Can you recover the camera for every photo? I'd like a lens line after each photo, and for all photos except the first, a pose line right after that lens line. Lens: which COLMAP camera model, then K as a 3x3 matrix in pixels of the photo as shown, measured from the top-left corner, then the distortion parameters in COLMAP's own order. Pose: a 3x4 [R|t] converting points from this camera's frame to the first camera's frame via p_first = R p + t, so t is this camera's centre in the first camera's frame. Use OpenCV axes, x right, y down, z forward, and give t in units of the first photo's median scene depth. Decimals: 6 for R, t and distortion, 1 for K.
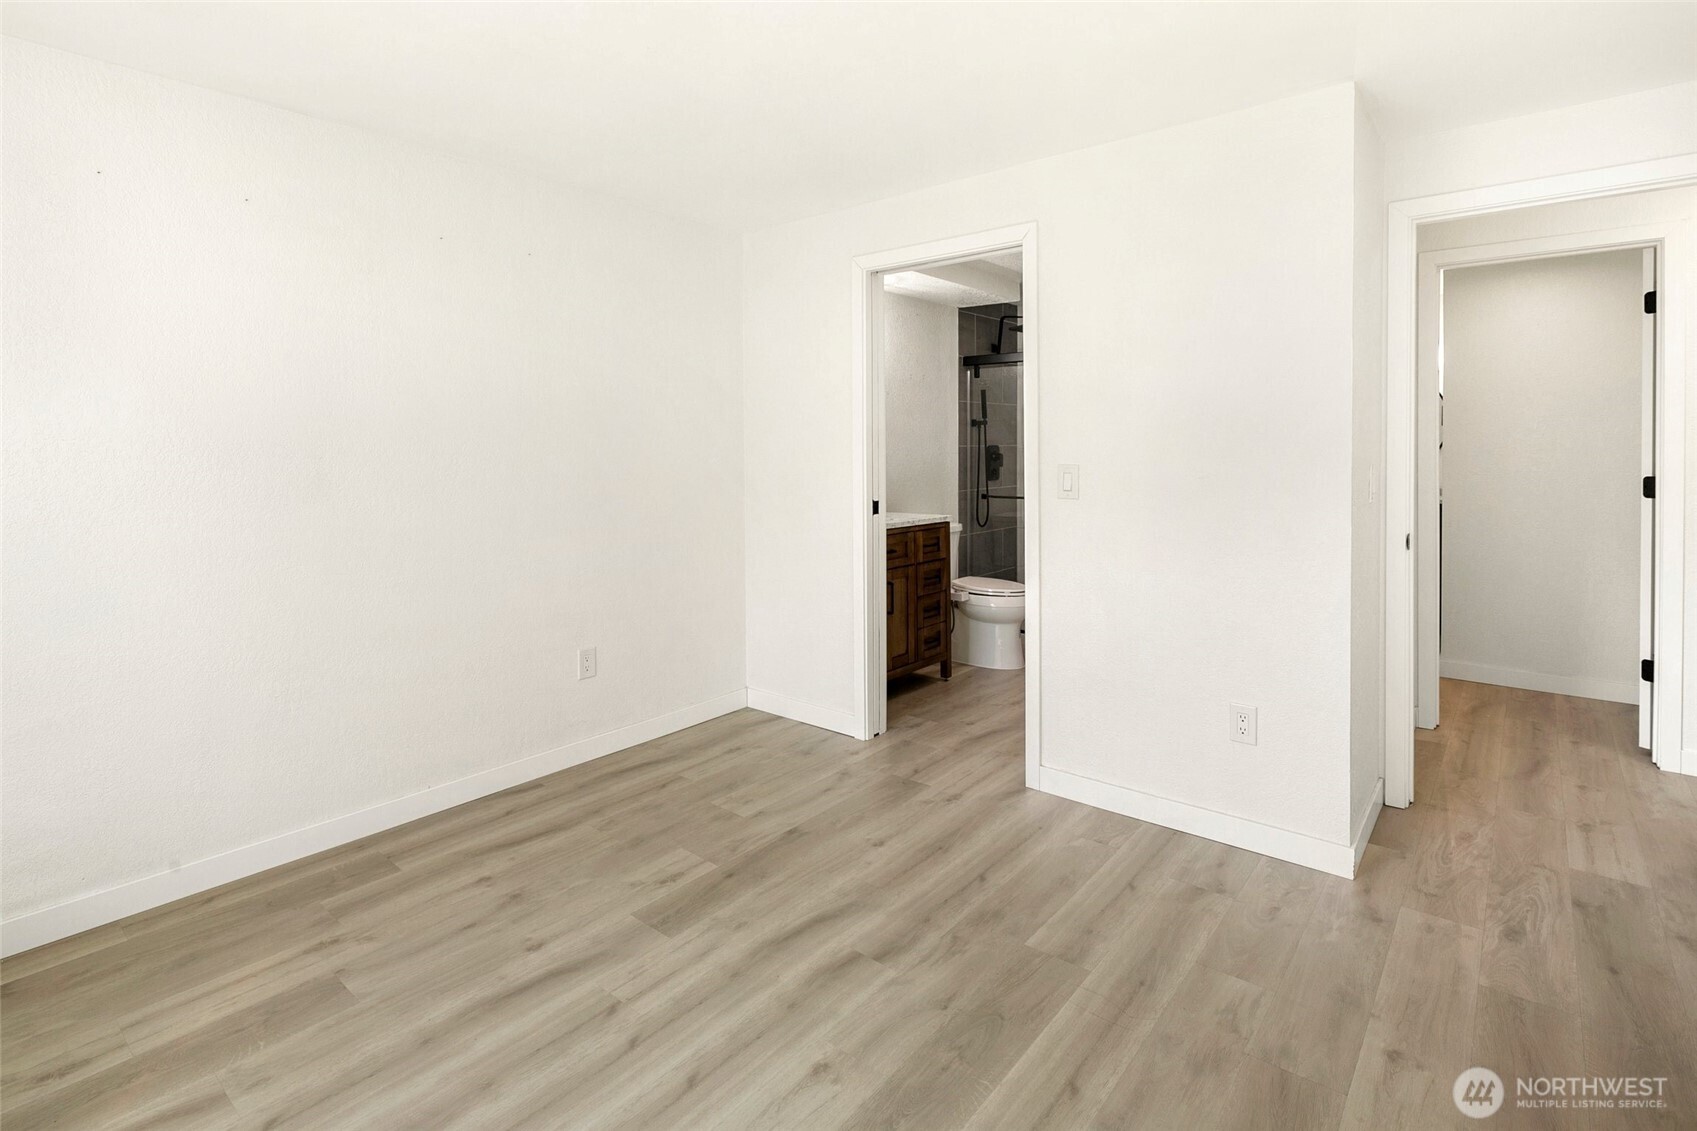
lens RADIAL K [[830.6, 0, 850.3], [0, 830.6, 469.2], [0, 0, 1]] dist [-0.000791, -0.000716]
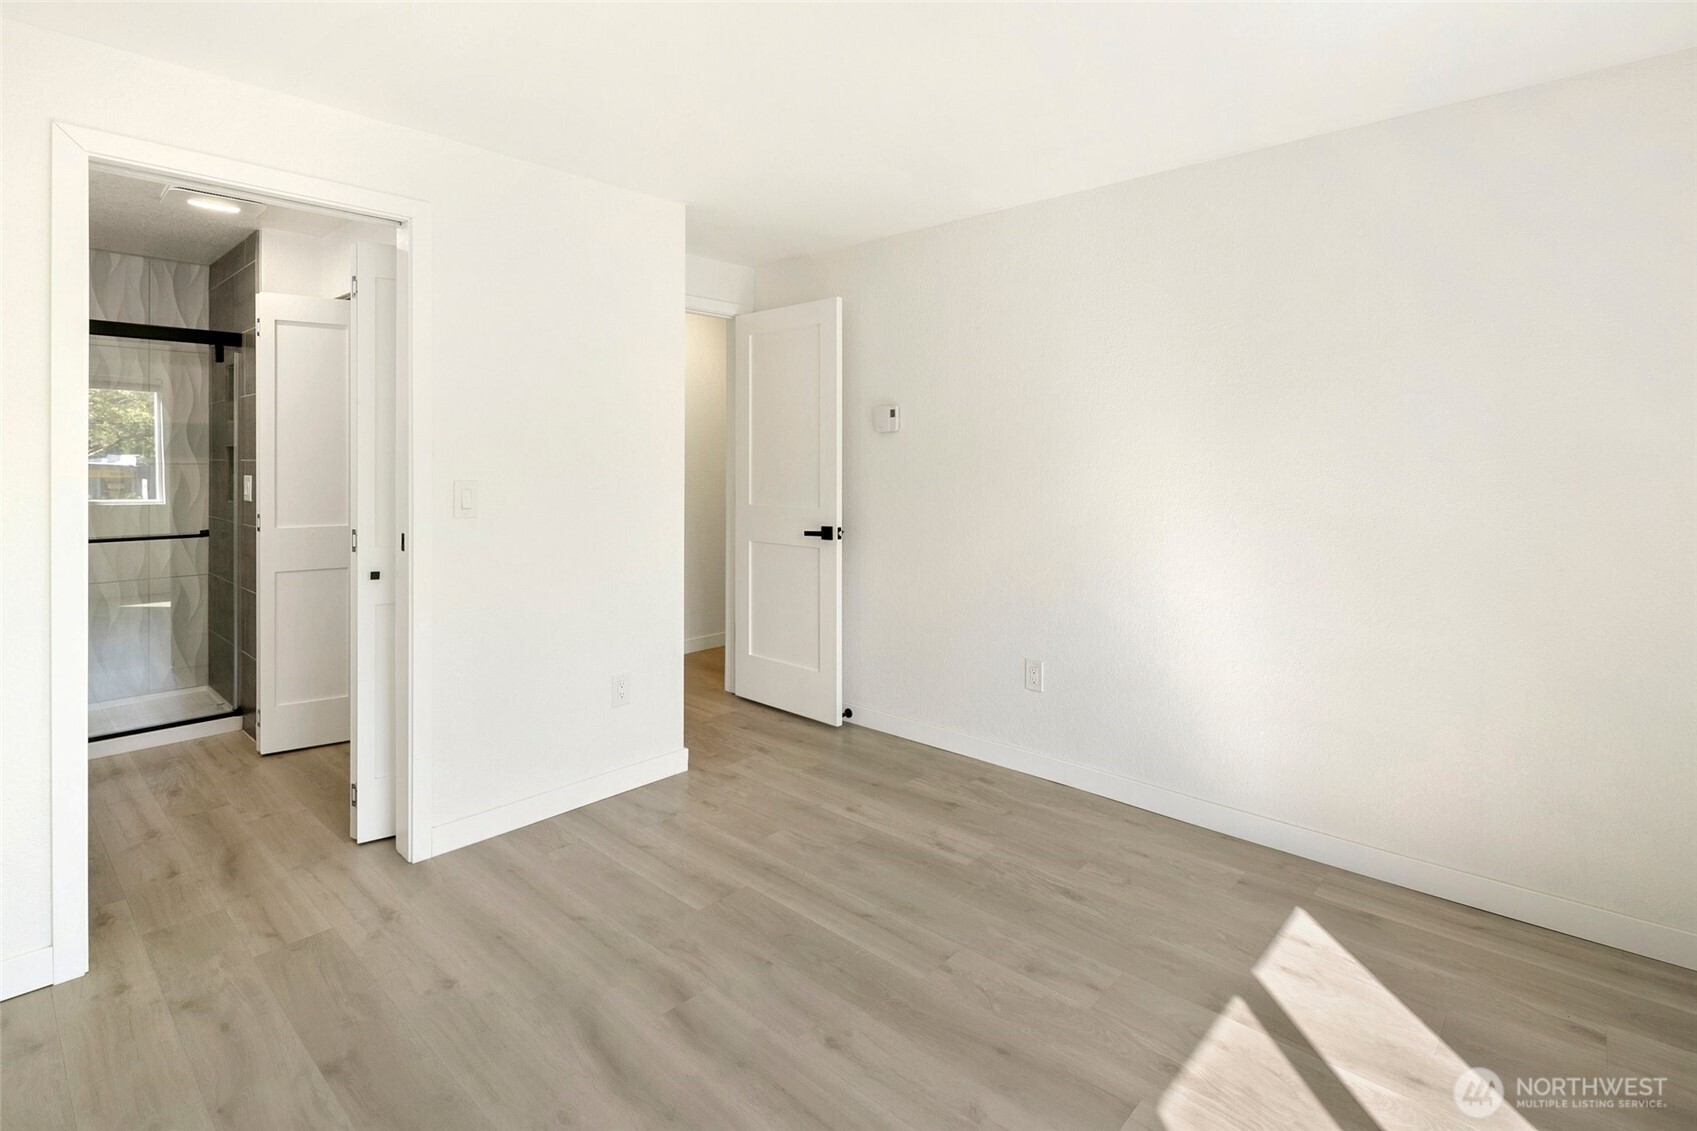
lens RADIAL K [[809.4, 0, 871.4], [0, 809.4, 460.4], [0, 0, 1]] dist [-0.000627, -0.000907]
pose [[0.037846, 0.004532, 0.999273, -0.929435], [0.026253, 0.999640, -0.005528, -0.017447], [-0.998939, 0.026443, 0.037713, 0.768384]]
